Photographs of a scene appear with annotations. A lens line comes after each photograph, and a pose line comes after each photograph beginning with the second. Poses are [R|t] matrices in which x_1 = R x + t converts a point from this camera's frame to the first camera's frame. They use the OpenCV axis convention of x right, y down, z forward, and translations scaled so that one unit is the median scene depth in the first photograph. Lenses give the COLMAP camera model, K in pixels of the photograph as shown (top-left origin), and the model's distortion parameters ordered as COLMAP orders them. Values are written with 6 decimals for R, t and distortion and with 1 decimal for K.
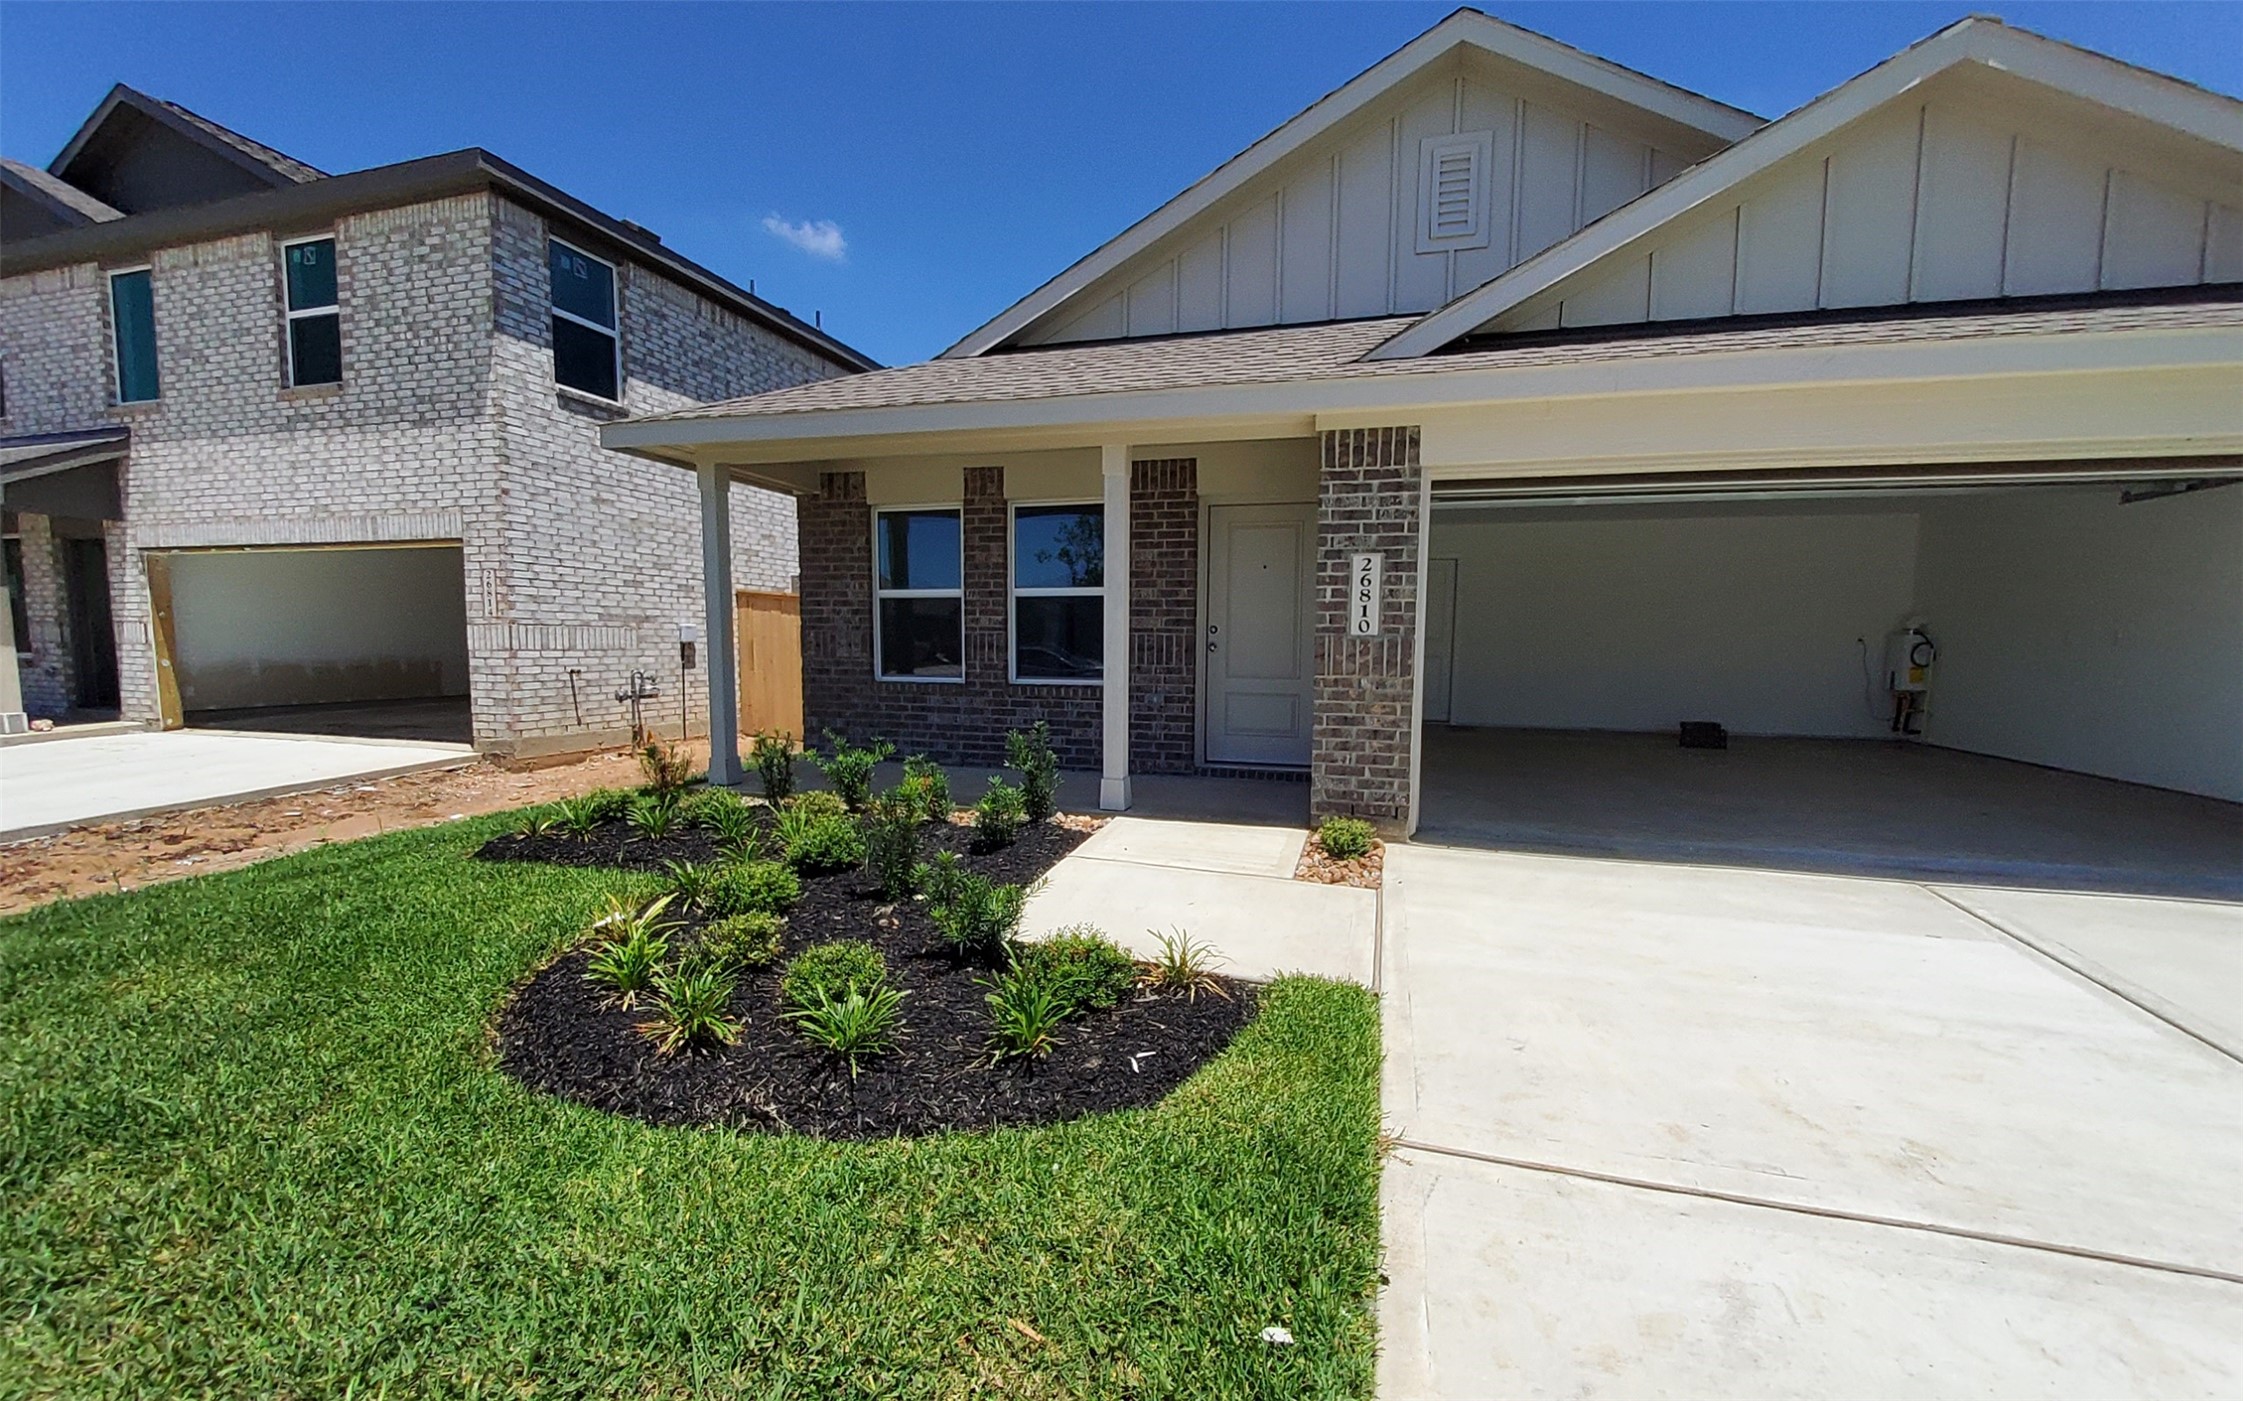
lens RADIAL K [[892.1, 0, 1143.9], [0, 892.1, 725.6], [0, 0, 1]] dist [-0.002267, -0.002604]
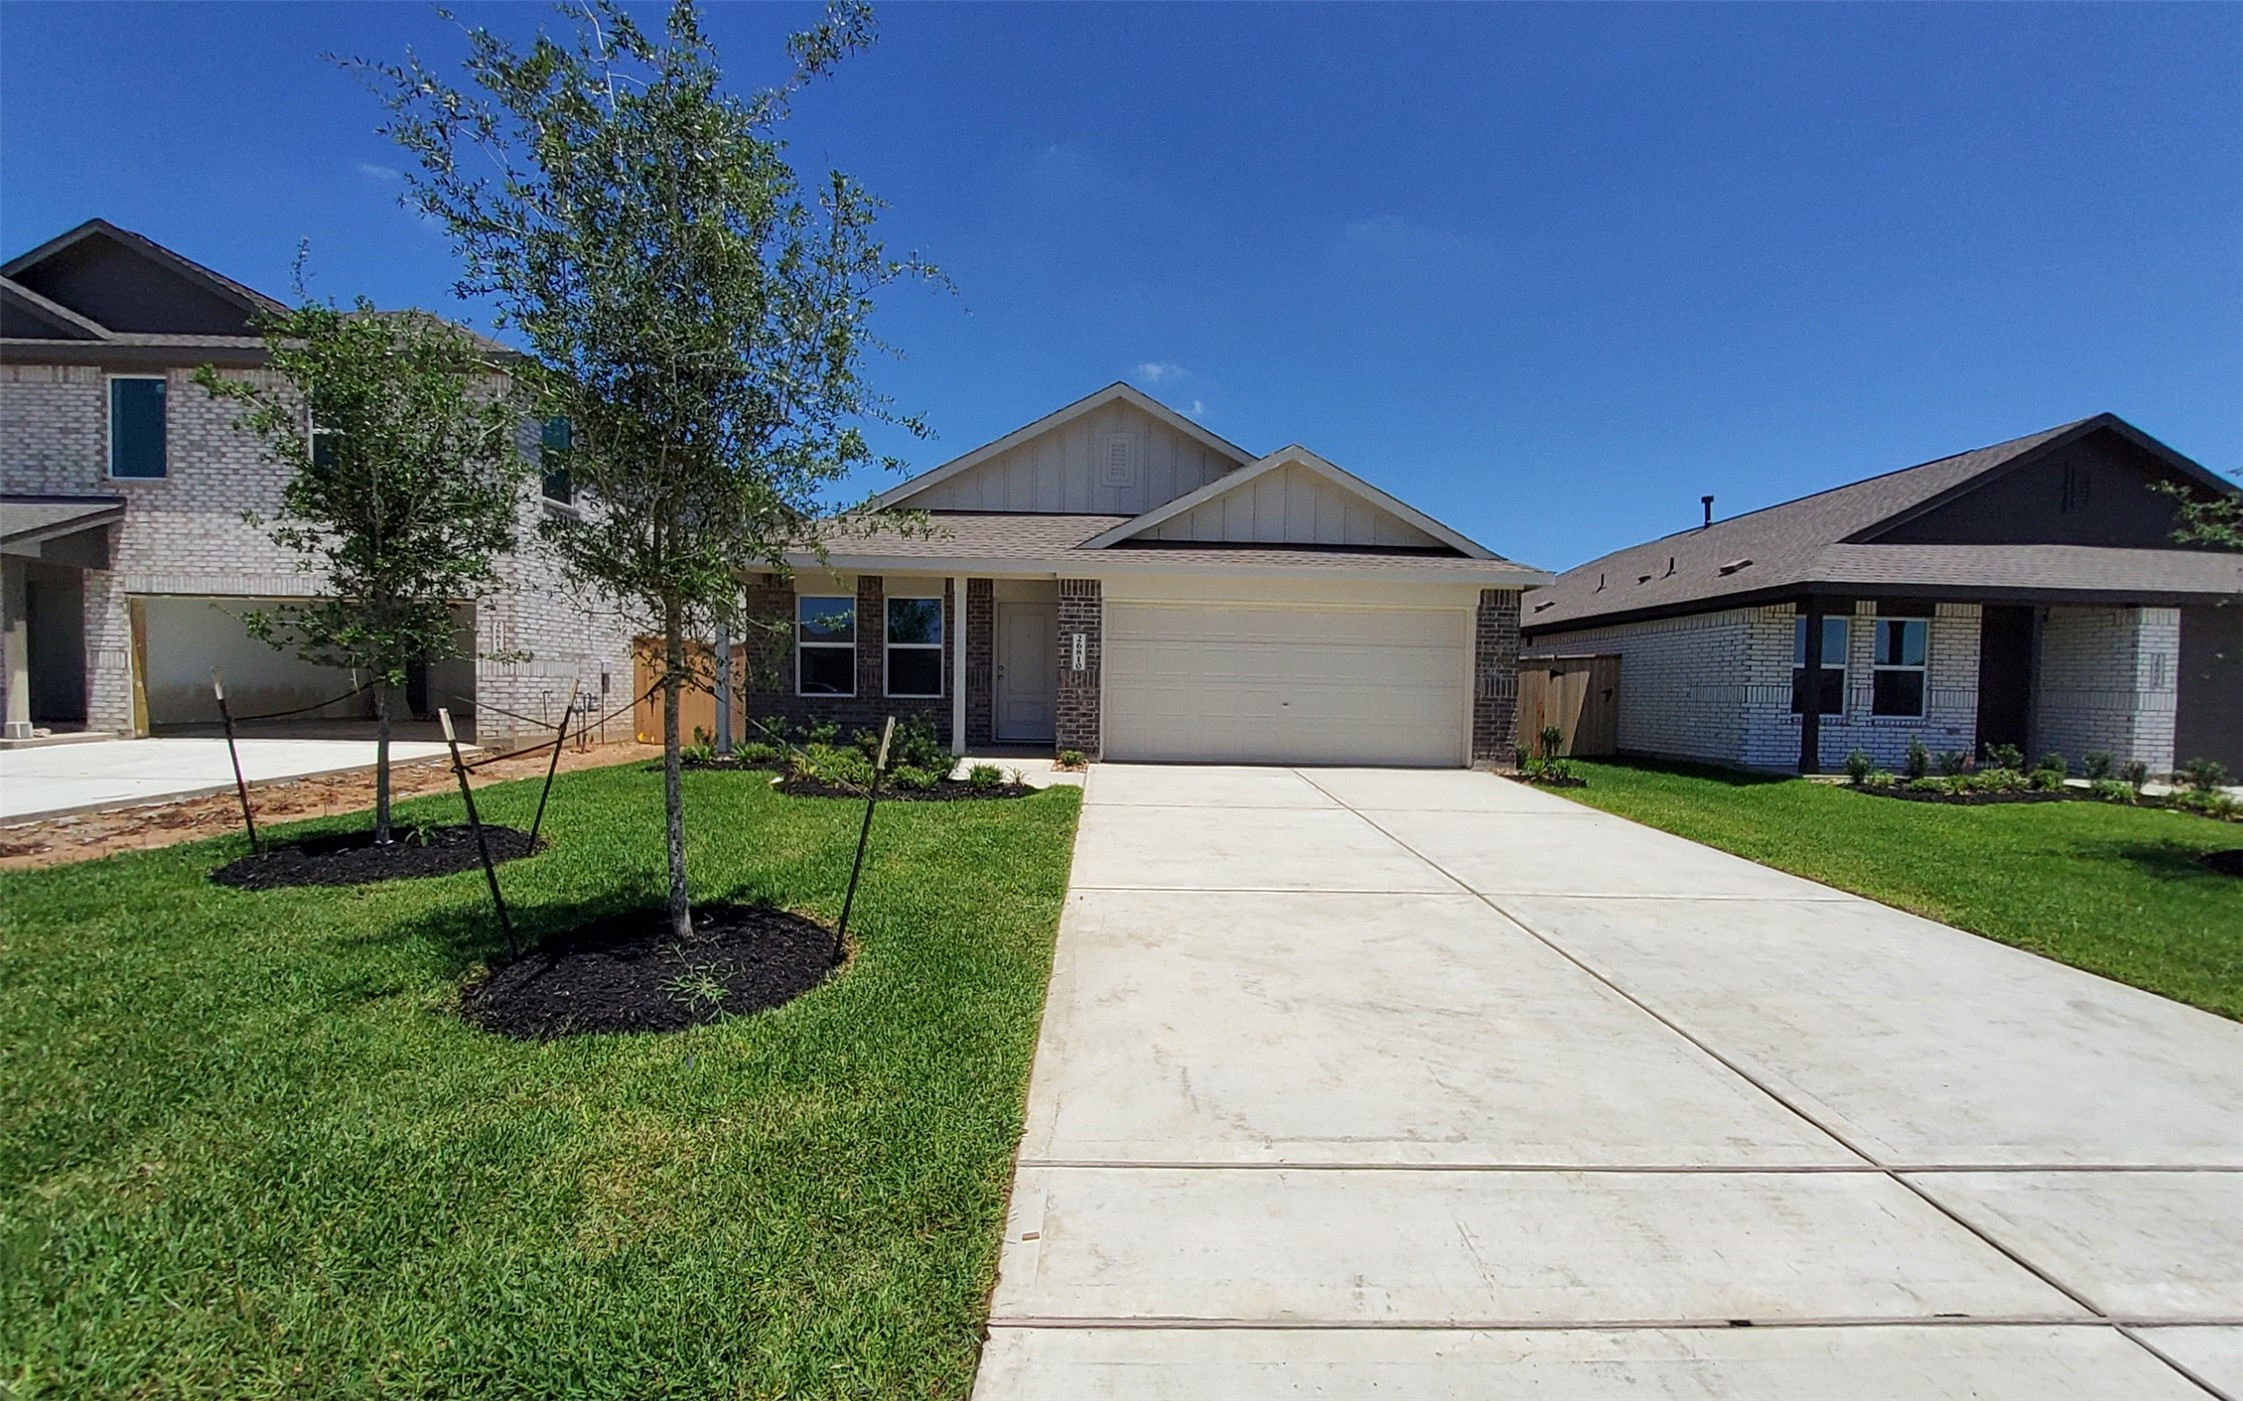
lens RADIAL K [[892.1, 0, 1142.9], [0, 892.1, 719.1], [0, 0, 1]] dist [-0.002267, -0.002604]
pose [[0.954557, -0.002798, 0.298014, -0.190593], [0.020883, 0.998126, -0.057518, 0.109930], [-0.297295, 0.061128, 0.952827, -0.836396]]
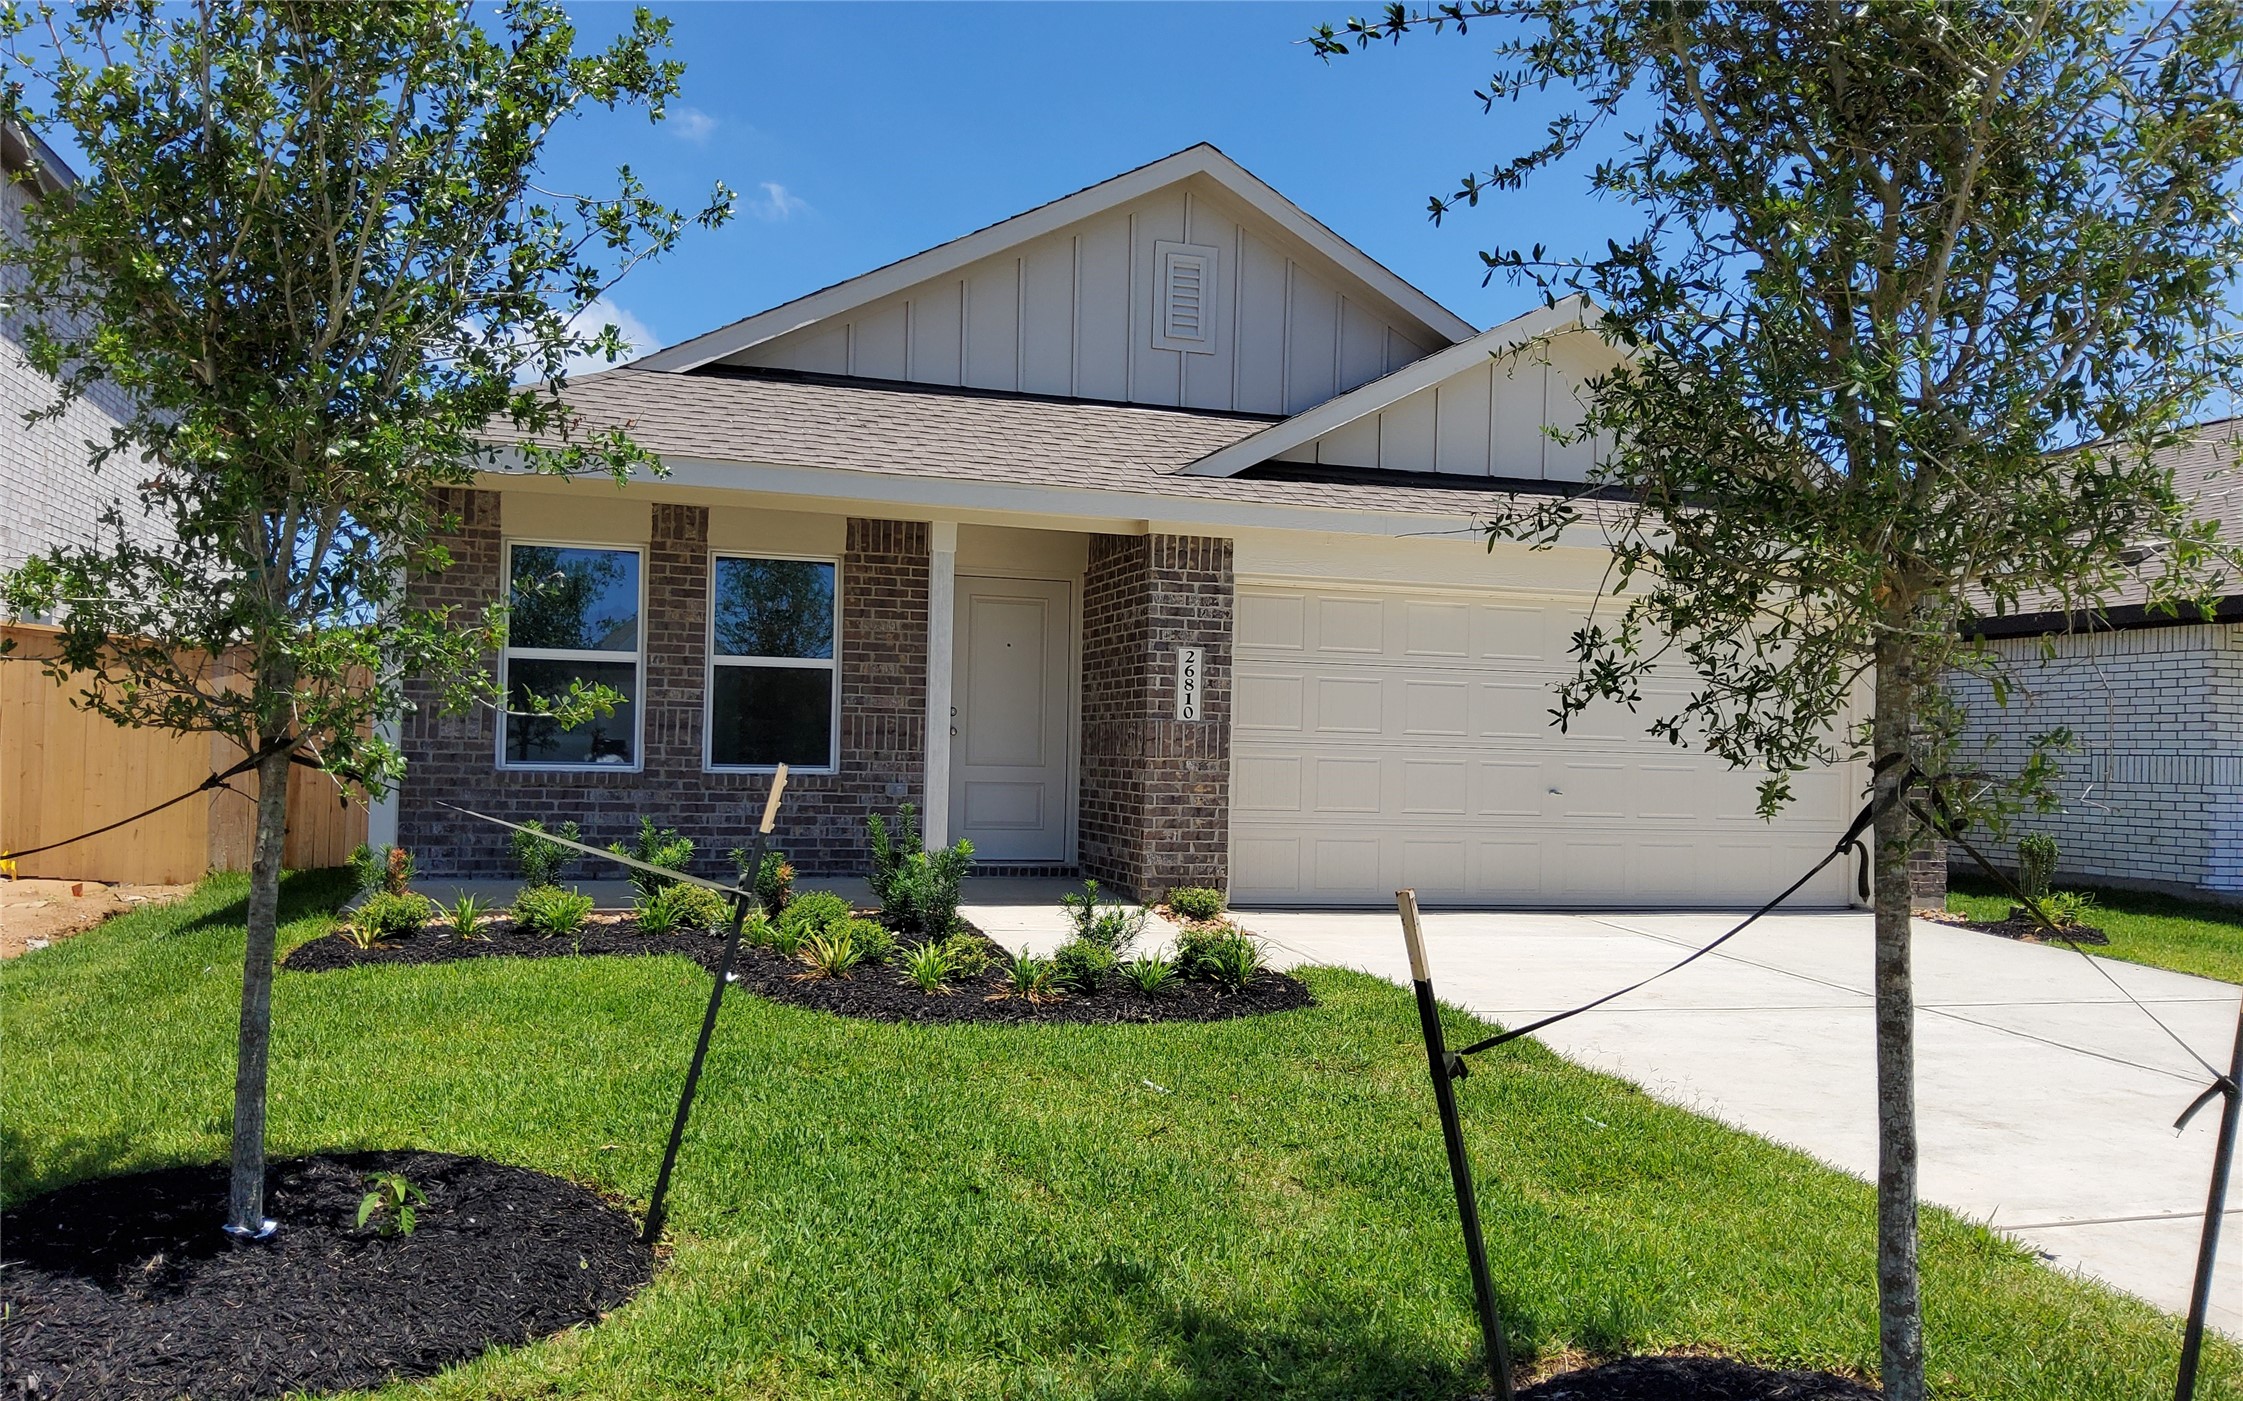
lens RADIAL K [[1676.6, 0, 1105.1], [0, 1676.6, 706.6], [0, 0, 1]] dist [0.061785, -0.108744]
pose [[0.843254, 0.022889, 0.537027, -0.672169], [0.035237, 0.994590, -0.097721, 0.055567], [-0.536359, 0.101327, 0.837886, -0.474226]]
